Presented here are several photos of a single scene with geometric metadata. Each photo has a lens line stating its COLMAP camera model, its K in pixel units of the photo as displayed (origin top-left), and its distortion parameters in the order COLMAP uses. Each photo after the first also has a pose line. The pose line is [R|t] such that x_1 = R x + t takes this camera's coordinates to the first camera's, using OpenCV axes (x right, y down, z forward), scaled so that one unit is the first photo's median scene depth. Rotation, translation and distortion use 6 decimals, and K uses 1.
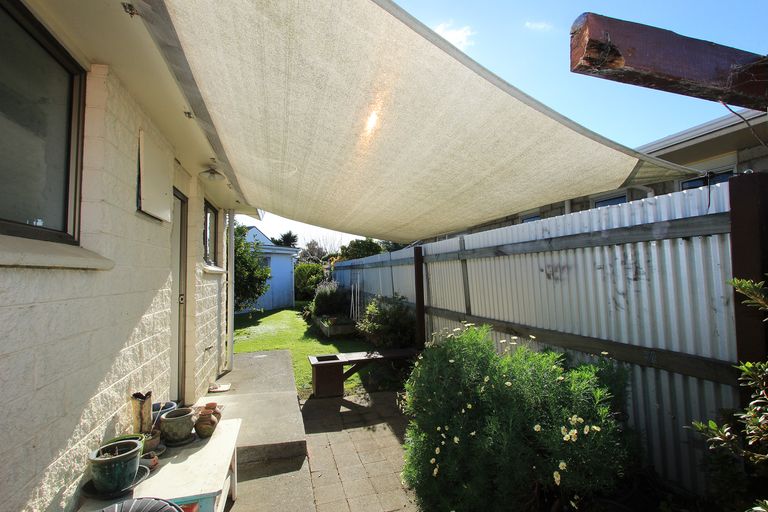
lens RADIAL K [[352.4, 0, 384.0], [0, 352.4, 256.0], [0, 0, 1]] dist [-0.040931, 0.000820]
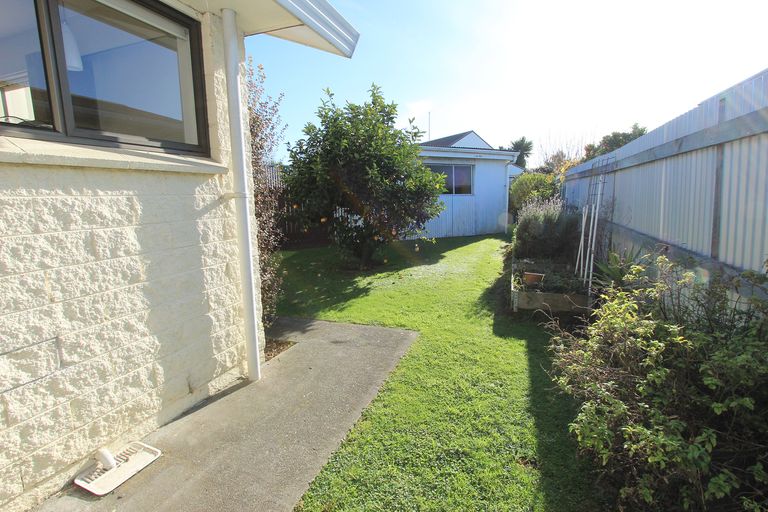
lens RADIAL K [[352.4, 0, 384.0], [0, 352.4, 256.0], [0, 0, 1]] dist [-0.040931, 0.000820]
pose [[0.789322, 0.111933, -0.603691, -0.008457], [0.030214, 0.974969, 0.220277, 0.022561], [0.613236, -0.192109, 0.766182, 0.286765]]
